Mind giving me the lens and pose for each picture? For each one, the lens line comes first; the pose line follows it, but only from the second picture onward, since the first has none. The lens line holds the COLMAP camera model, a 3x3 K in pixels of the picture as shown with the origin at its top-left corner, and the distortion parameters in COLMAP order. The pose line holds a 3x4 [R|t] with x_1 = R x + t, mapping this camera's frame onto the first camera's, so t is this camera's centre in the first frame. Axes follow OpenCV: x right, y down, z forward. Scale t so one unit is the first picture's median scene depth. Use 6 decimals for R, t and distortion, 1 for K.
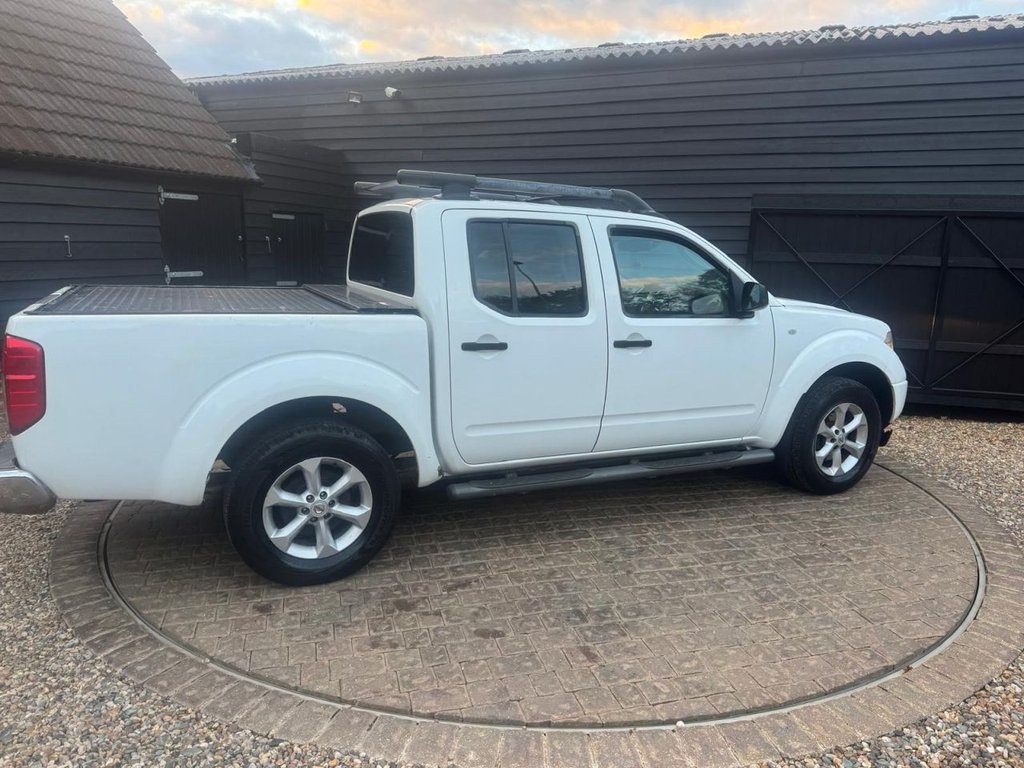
lens RADIAL K [[734.8, 0, 515.0], [0, 734.8, 384.7], [0, 0, 1]] dist [0.003209, -0.009056]
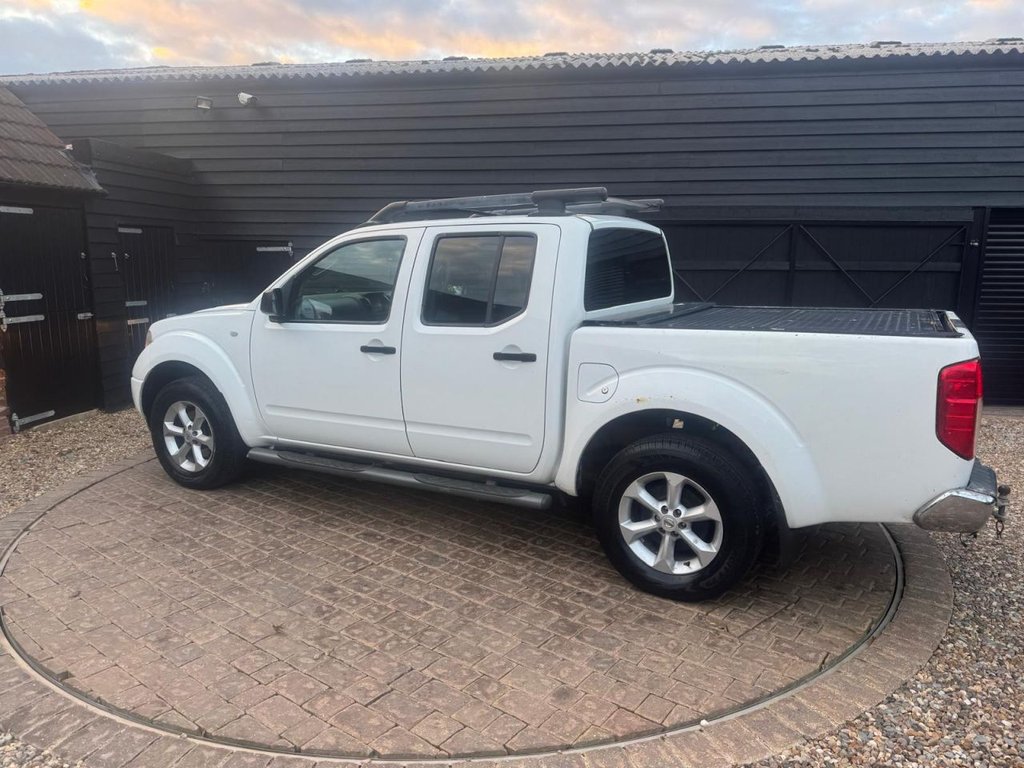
lens RADIAL K [[733.8, 0, 513.0], [0, 733.8, 380.5], [0, 0, 1]] dist [0.006712, -0.011751]
pose [[0.973471, -0.054898, 0.222126, -0.205678], [0.059206, 0.998164, -0.012776, -0.013426], [-0.221017, 0.025589, 0.974934, 0.045635]]
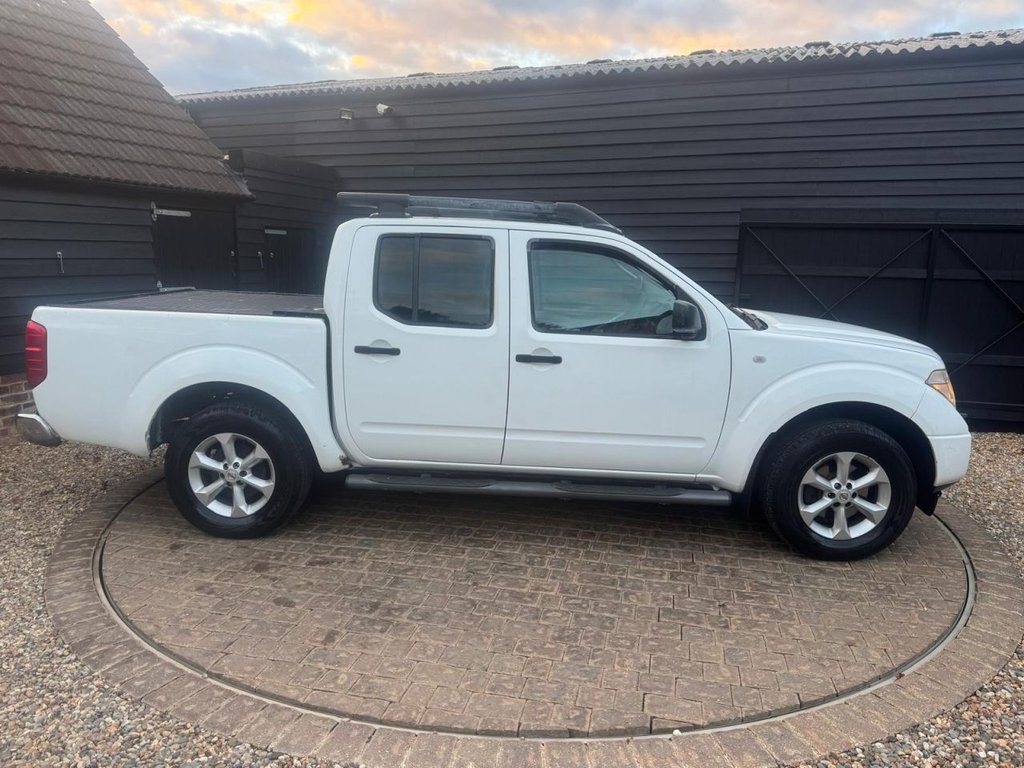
lens RADIAL K [[735.7, 0, 514.7], [0, 735.7, 385.1], [0, 0, 1]] dist [0.002632, -0.008069]
pose [[0.999906, -0.006458, 0.012064, -0.006247], [0.006670, 0.999823, -0.017599, 0.000231], [-0.011949, 0.017677, 0.999772, -0.014909]]
